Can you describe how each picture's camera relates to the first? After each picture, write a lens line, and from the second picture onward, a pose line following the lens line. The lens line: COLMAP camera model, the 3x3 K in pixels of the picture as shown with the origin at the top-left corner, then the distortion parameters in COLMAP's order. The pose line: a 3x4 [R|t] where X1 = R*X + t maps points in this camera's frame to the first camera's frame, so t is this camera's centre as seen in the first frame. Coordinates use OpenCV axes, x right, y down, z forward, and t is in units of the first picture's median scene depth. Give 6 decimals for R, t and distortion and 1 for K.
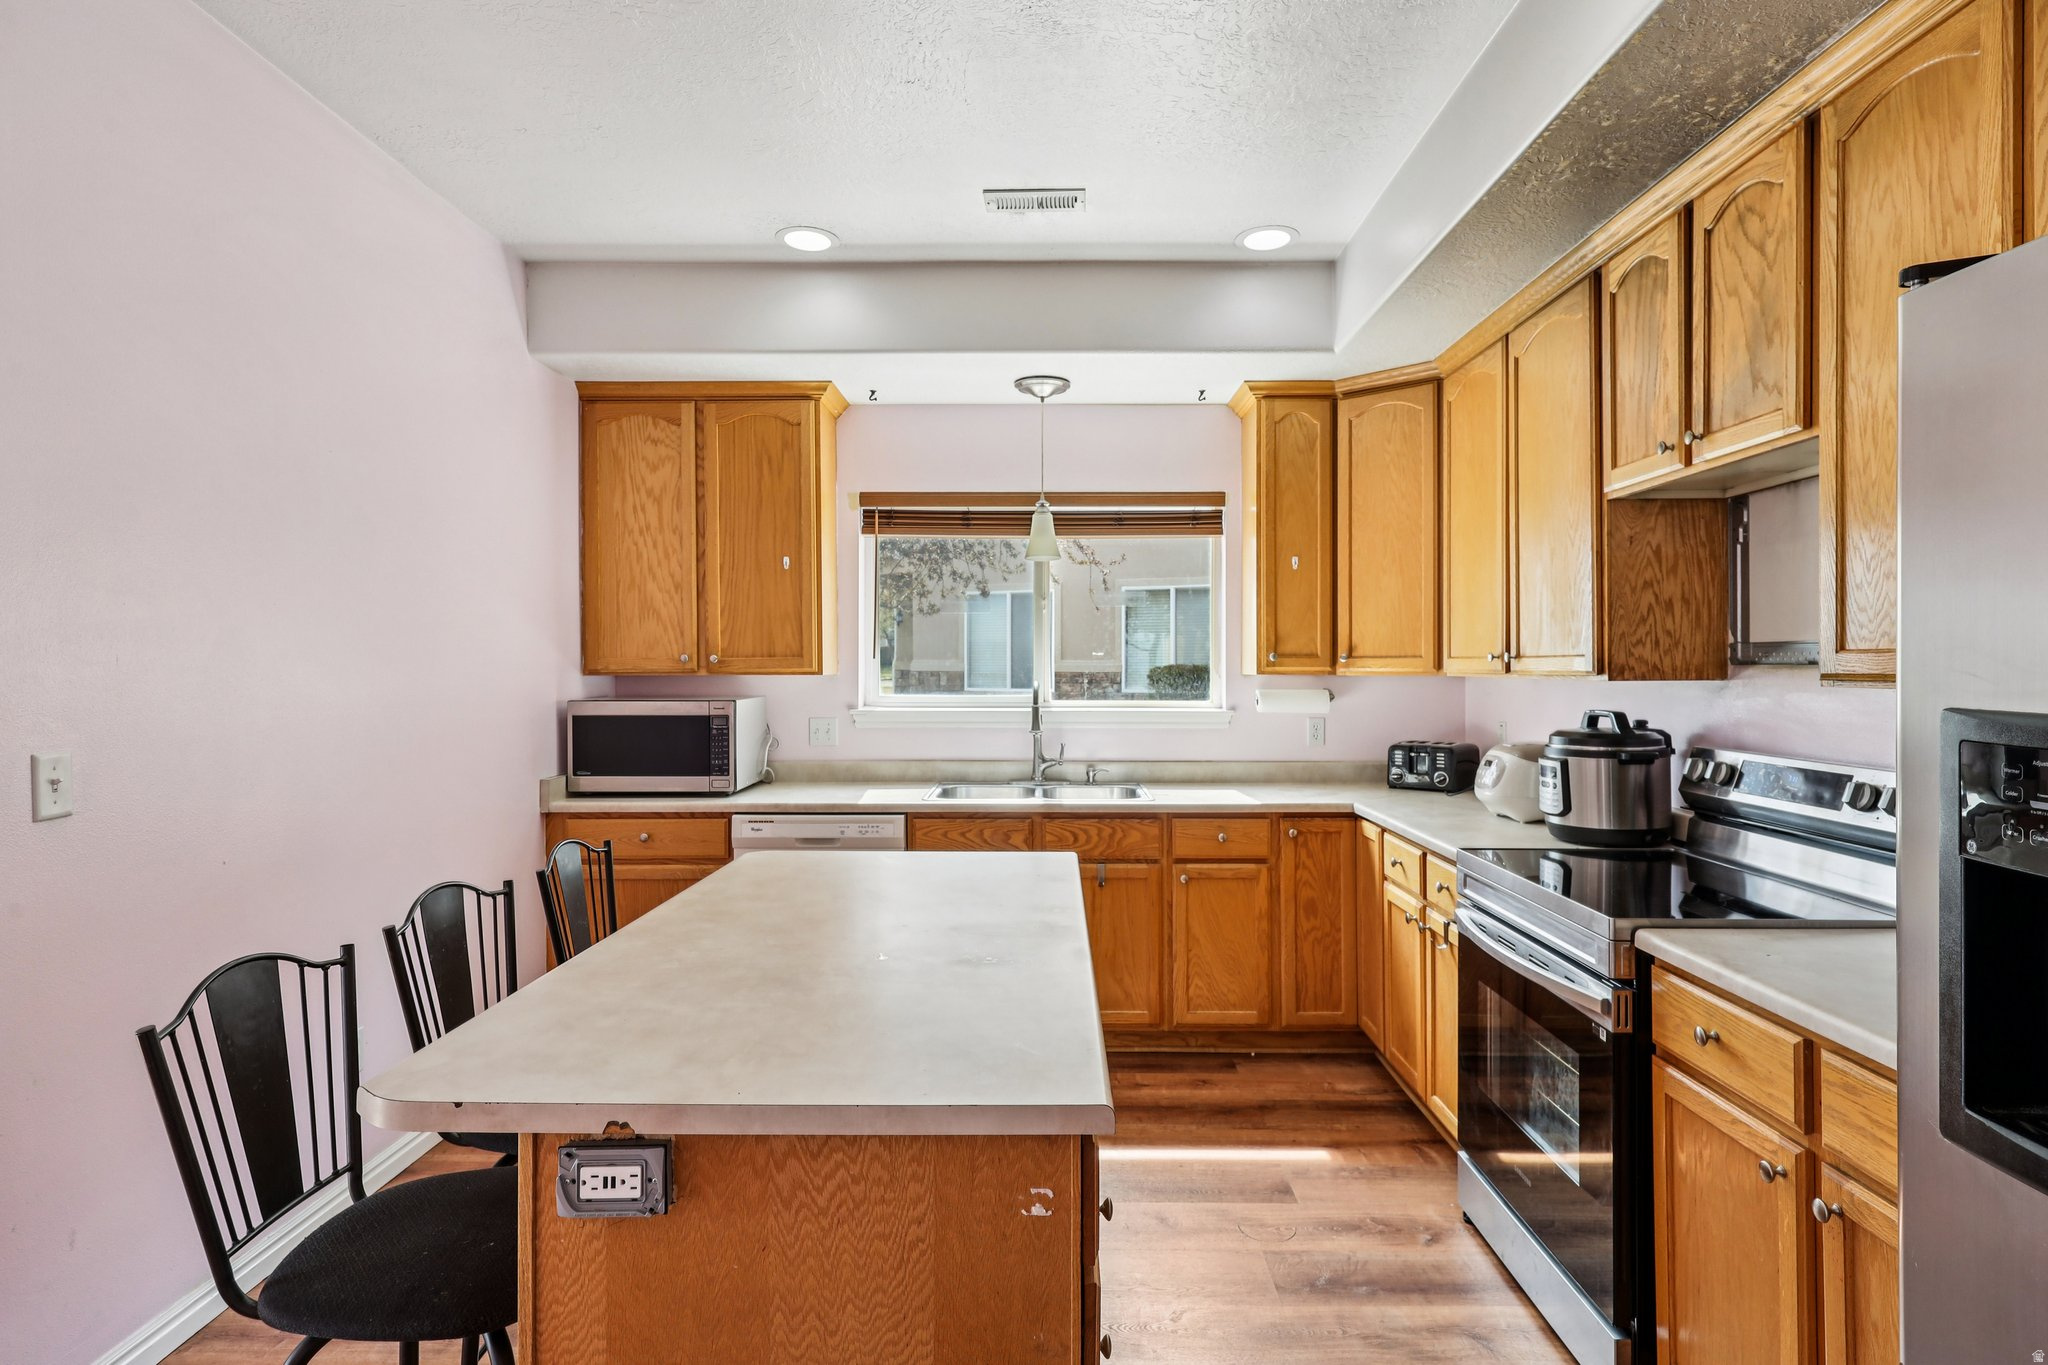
lens RADIAL K [[1065.6, 0, 1032.4], [0, 1065.6, 671.6], [0, 0, 1]] dist [-0.000264, -0.000930]
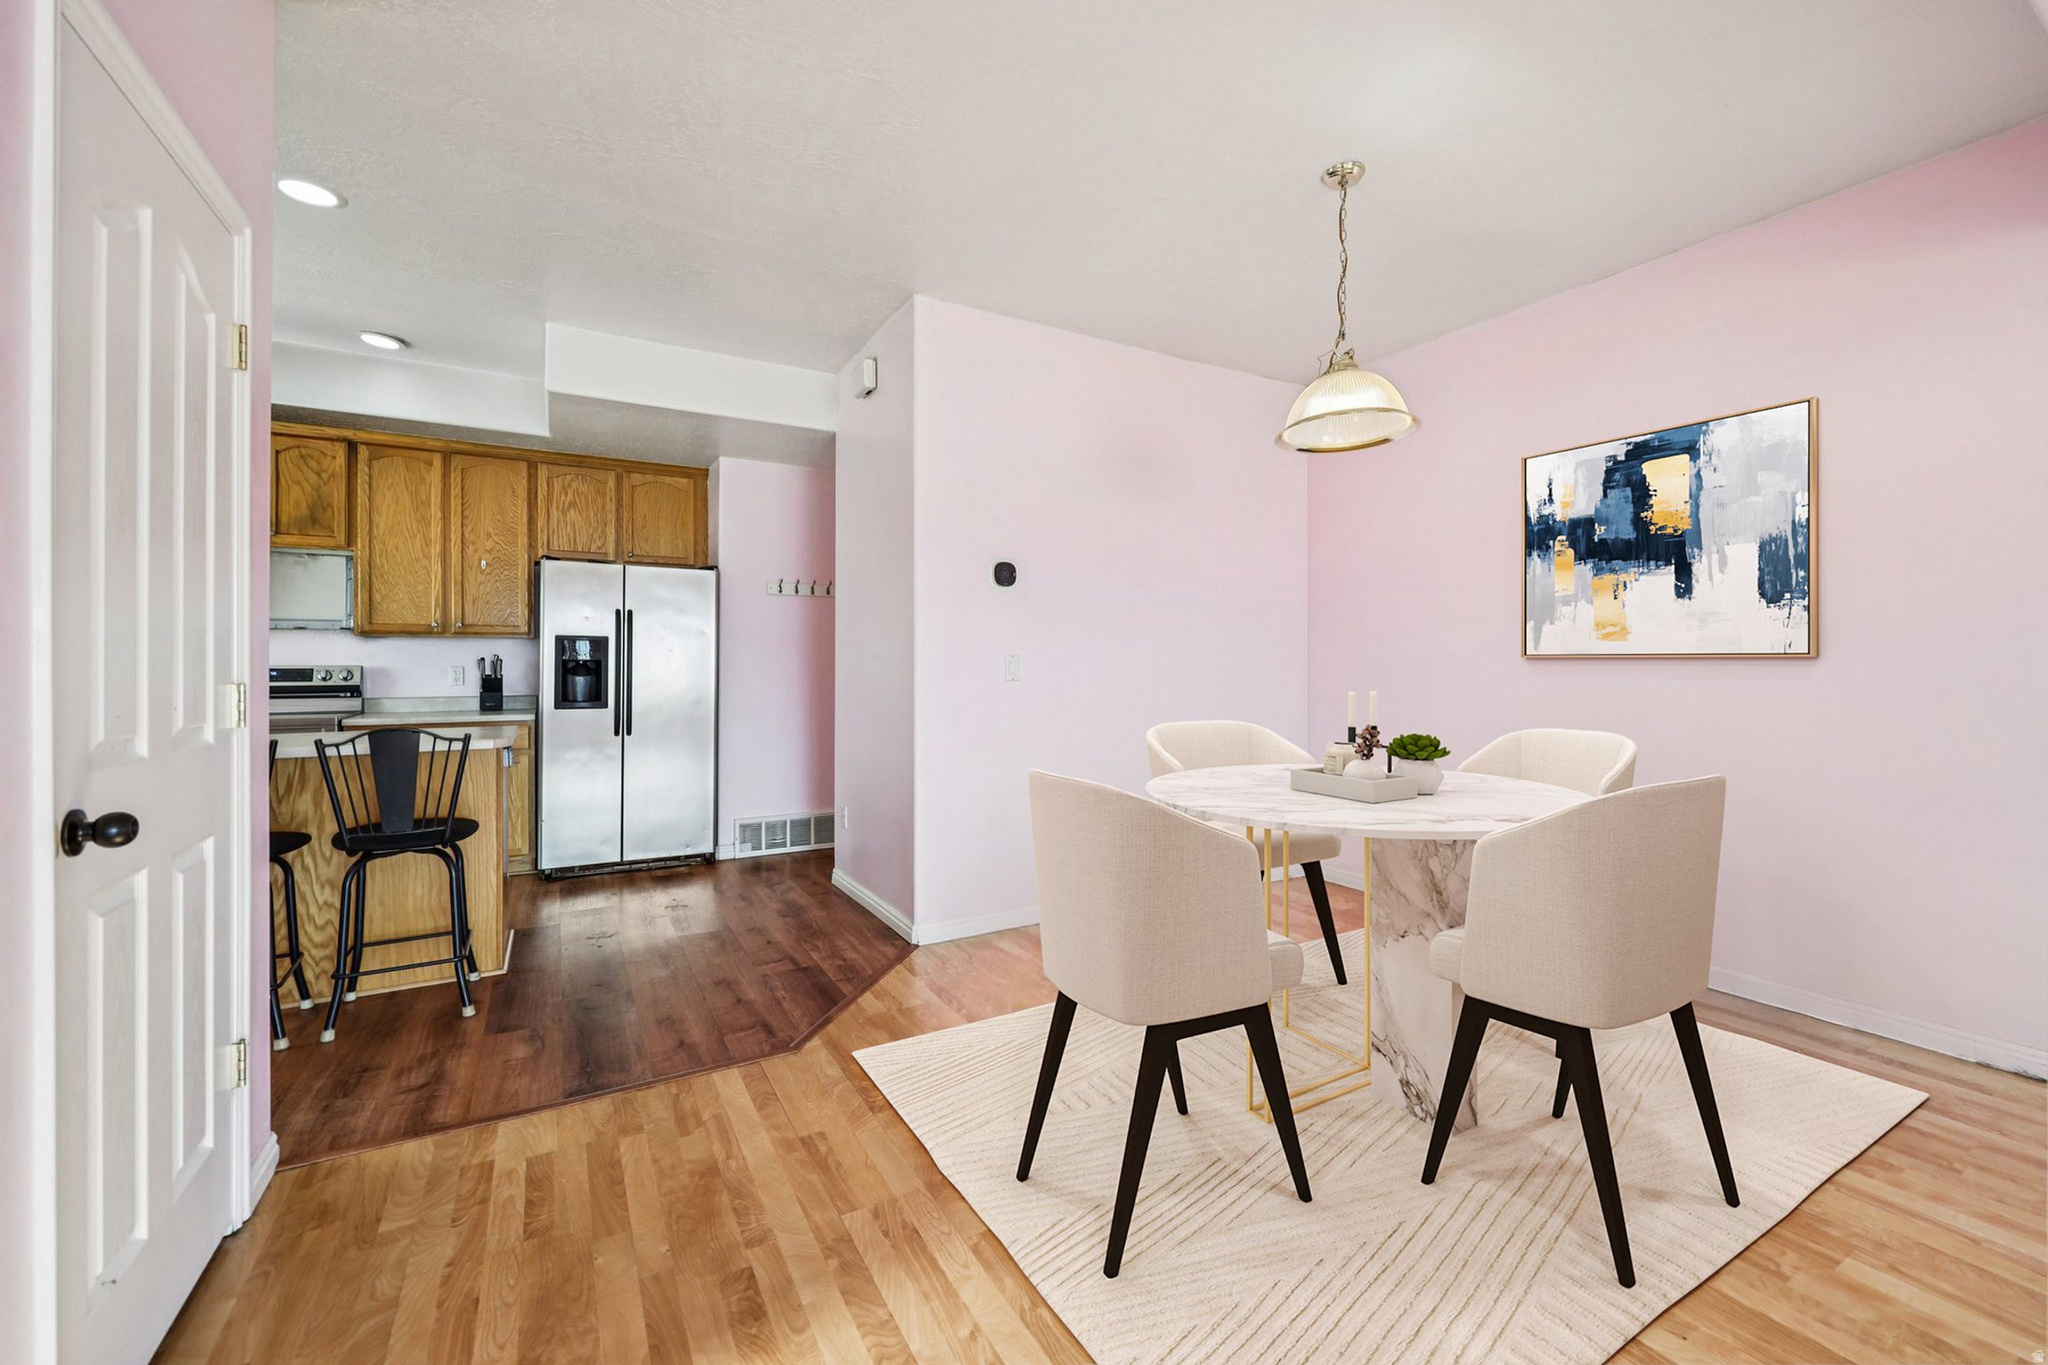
lens RADIAL K [[838.9, 0, 1023.0], [0, 838.9, 655.0], [0, 0, 1]] dist [0.001845, 0.000264]
pose [[-0.492324, 0.009065, 0.870365, -1.086827], [0.004641, 0.999959, -0.007789, 0.046930], [-0.870400, 0.000204, -0.492346, 0.258106]]
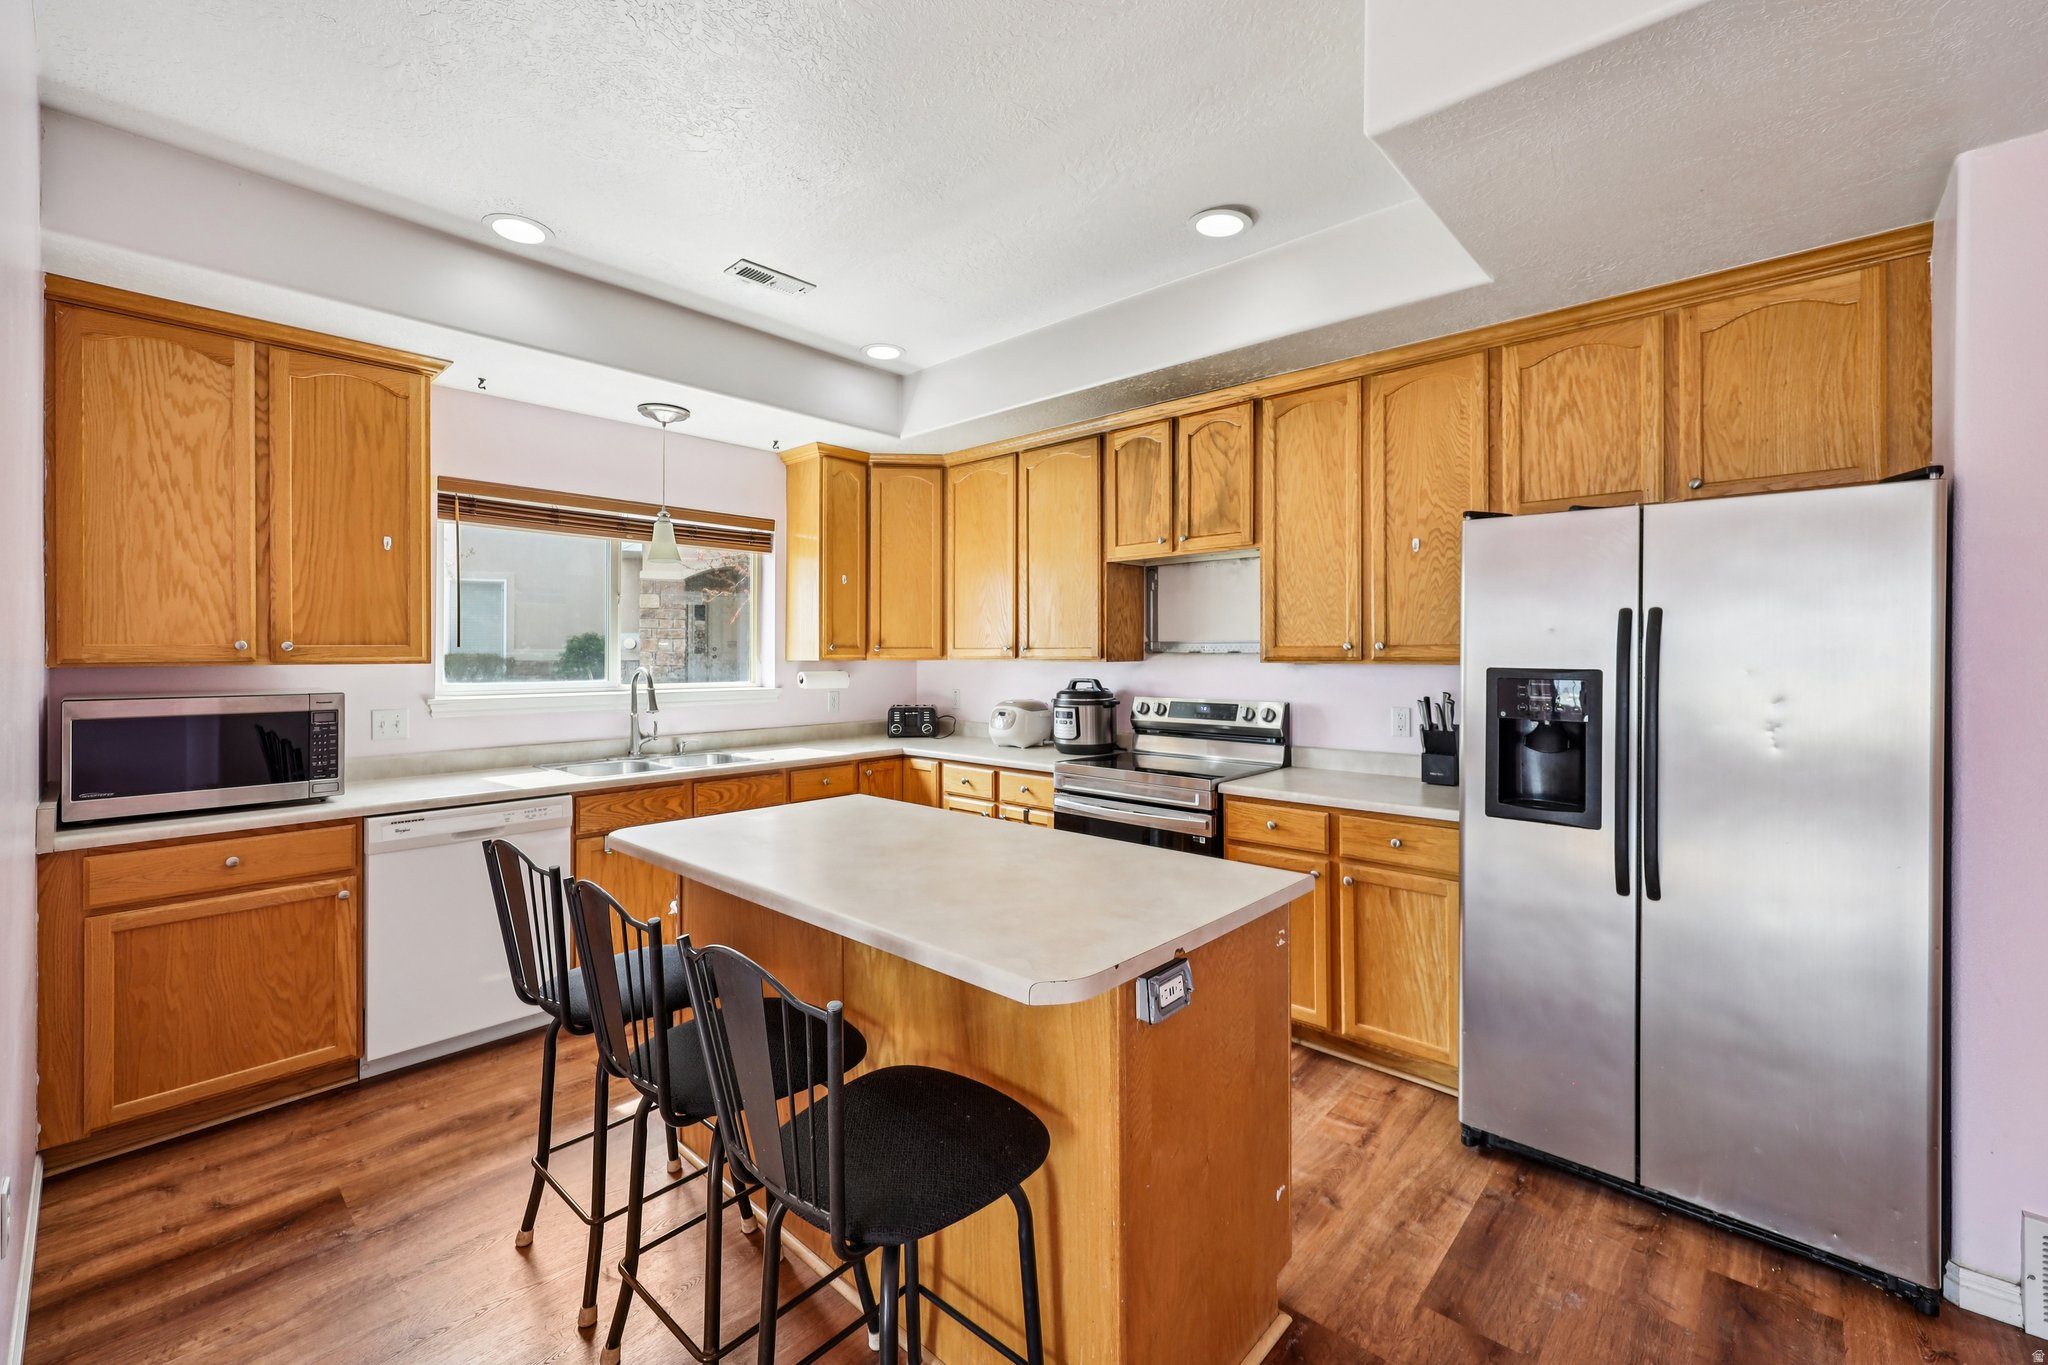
lens RADIAL K [[838.9, 0, 1023.0], [0, 838.9, 655.0], [0, 0, 1]] dist [0.001845, 0.000264]
pose [[0.669143, -0.001355, 0.743132, -0.423403], [0.004738, 0.999986, -0.002443, -0.000283], [-0.743119, 0.005156, 0.669140, 0.103366]]
